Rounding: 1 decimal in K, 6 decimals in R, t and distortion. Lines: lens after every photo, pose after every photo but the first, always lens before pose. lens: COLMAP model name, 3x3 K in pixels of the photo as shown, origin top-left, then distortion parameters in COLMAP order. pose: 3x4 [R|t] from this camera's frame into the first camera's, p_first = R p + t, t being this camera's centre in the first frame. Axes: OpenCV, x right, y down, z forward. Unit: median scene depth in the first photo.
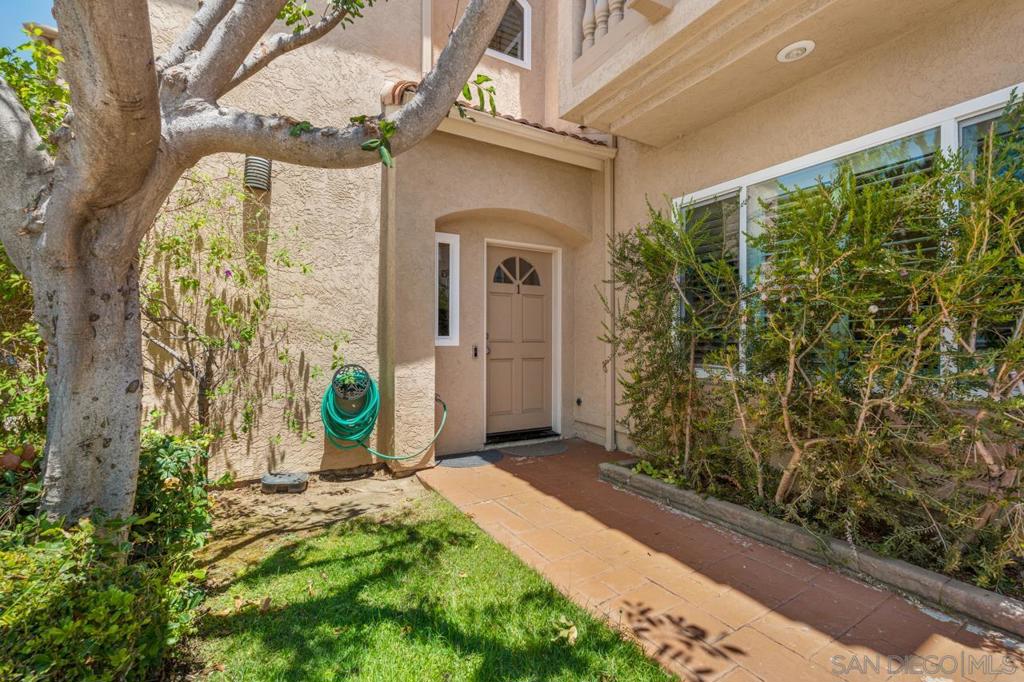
lens RADIAL K [[447.2, 0, 512.0], [0, 447.2, 341.0], [0, 0, 1]] dist [-0.002758, -0.000090]
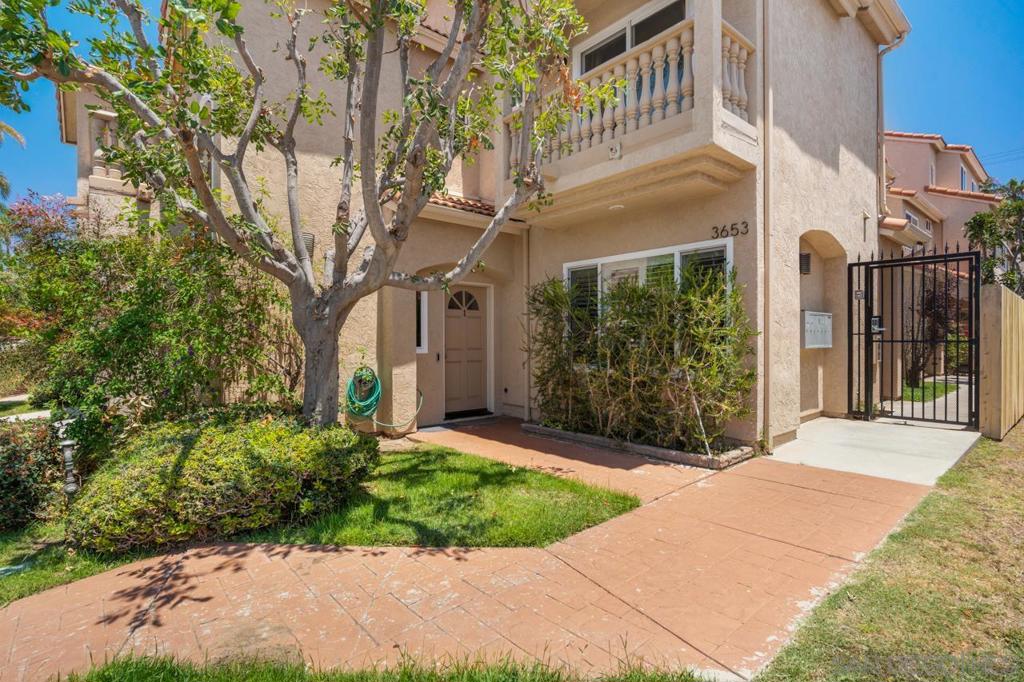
lens RADIAL K [[499.9, 0, 512.0], [0, 499.9, 341.0], [0, 0, 1]] dist [-0.002129, -0.000220]
pose [[0.982554, -0.005561, 0.185897, -0.176421], [0.004808, 0.999978, 0.004499, -0.042503], [-0.185918, -0.003526, 0.982559, -0.799946]]
